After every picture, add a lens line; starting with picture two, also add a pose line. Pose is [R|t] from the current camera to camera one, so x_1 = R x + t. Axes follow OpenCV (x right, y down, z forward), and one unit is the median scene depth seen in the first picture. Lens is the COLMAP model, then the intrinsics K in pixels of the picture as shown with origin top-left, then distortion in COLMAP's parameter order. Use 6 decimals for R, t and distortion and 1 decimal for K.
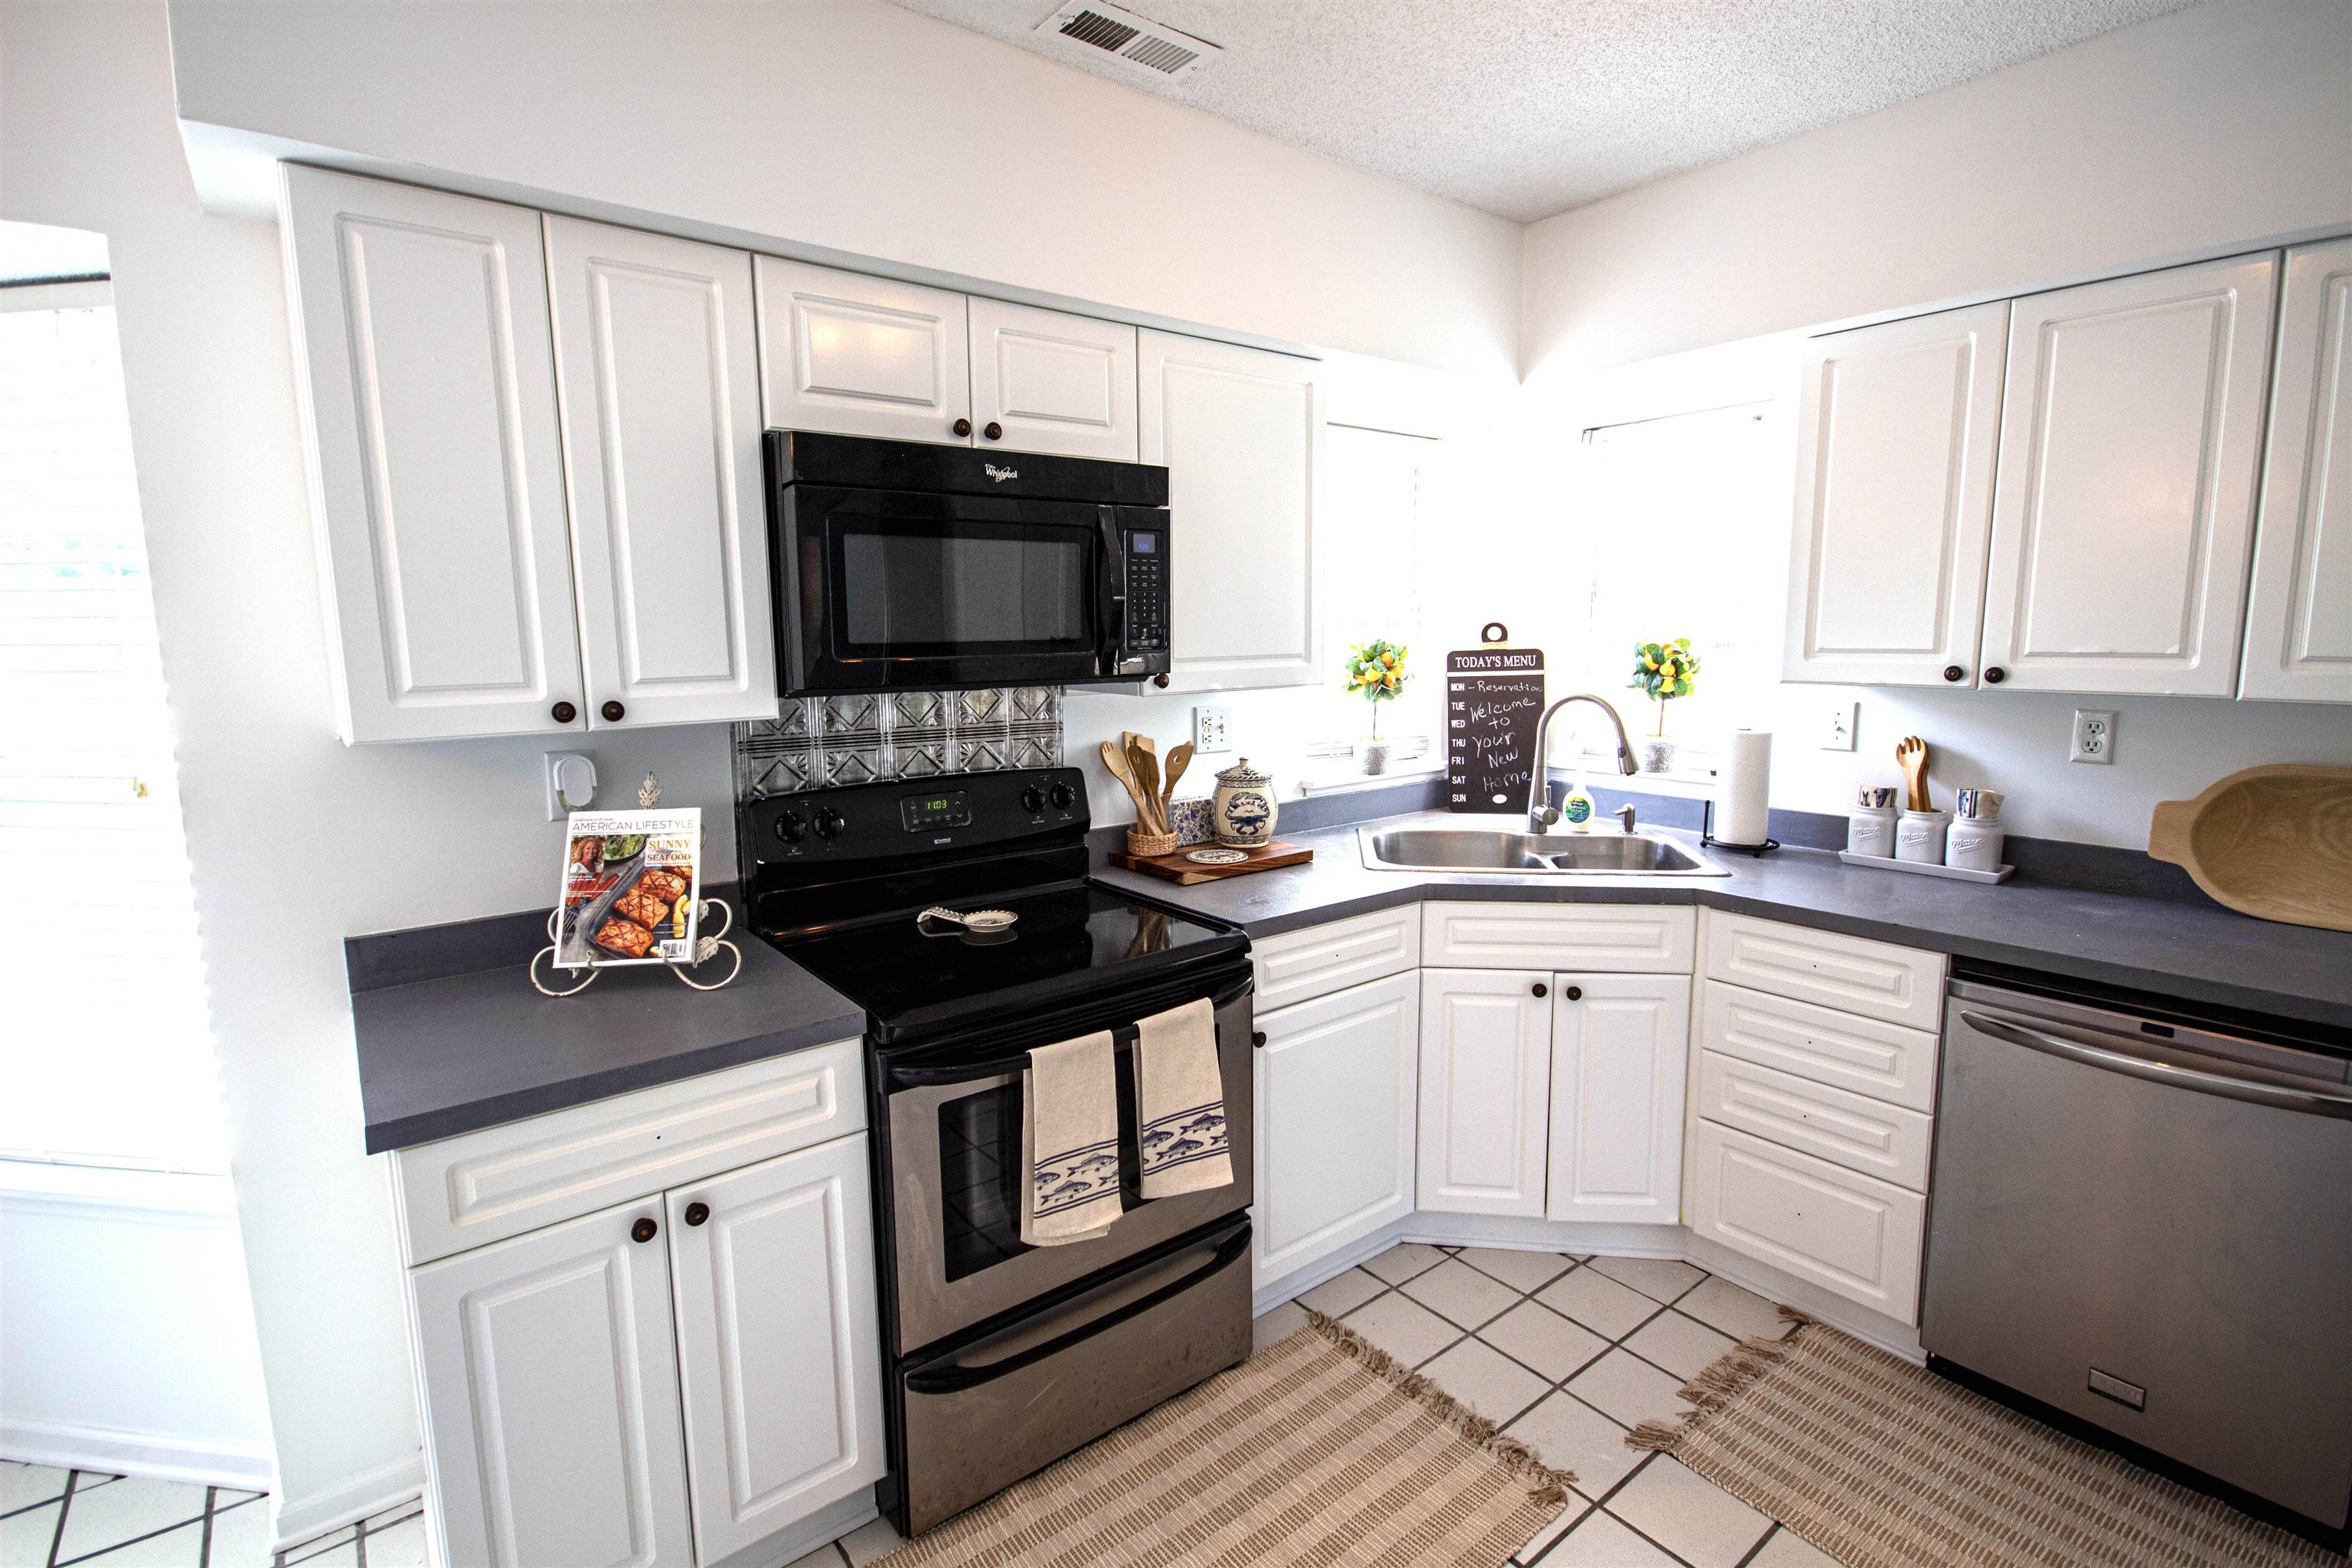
lens RADIAL K [[1094.5, 0, 1167.7], [0, 1094.5, 780.2], [0, 0, 1]] dist [0.002660, -0.004752]
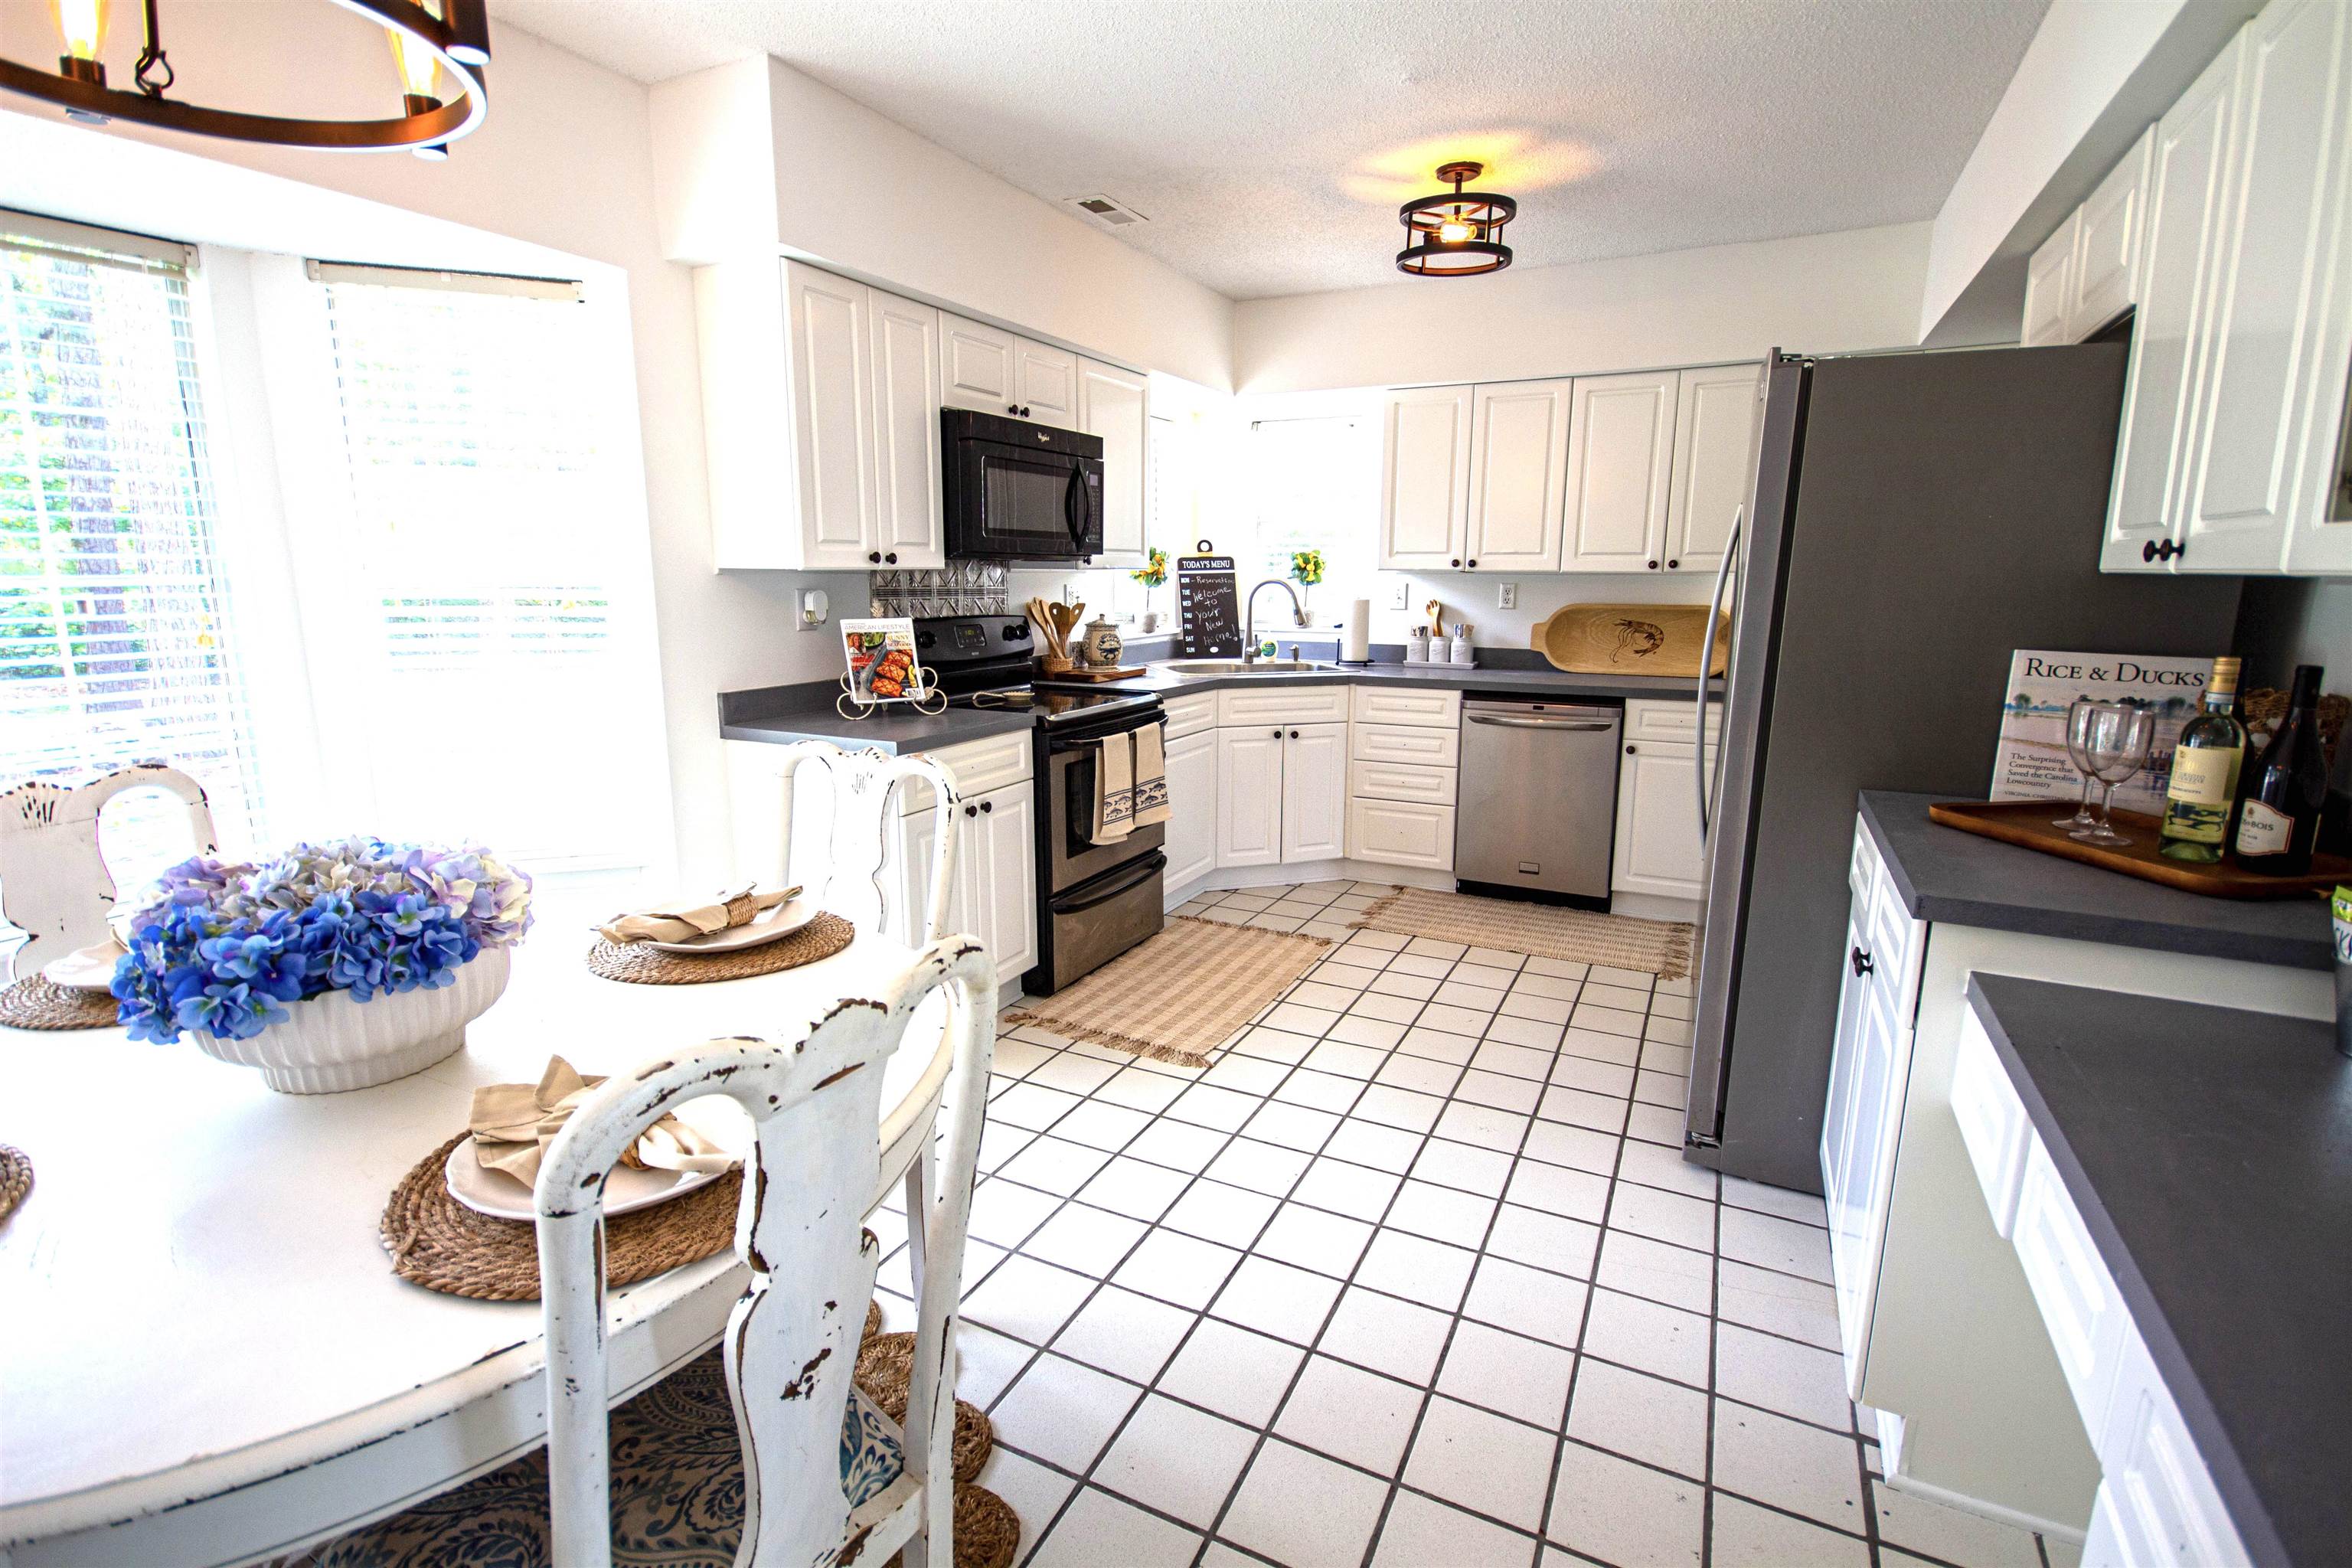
lens RADIAL K [[1094.5, 0, 1172.0], [0, 1094.5, 775.5], [0, 0, 1]] dist [0.002660, -0.004752]
pose [[0.905758, -0.062938, 0.419096, -0.661774], [0.044216, 0.997548, 0.054248, 0.167576], [-0.421482, -0.030605, 0.906320, -0.664038]]
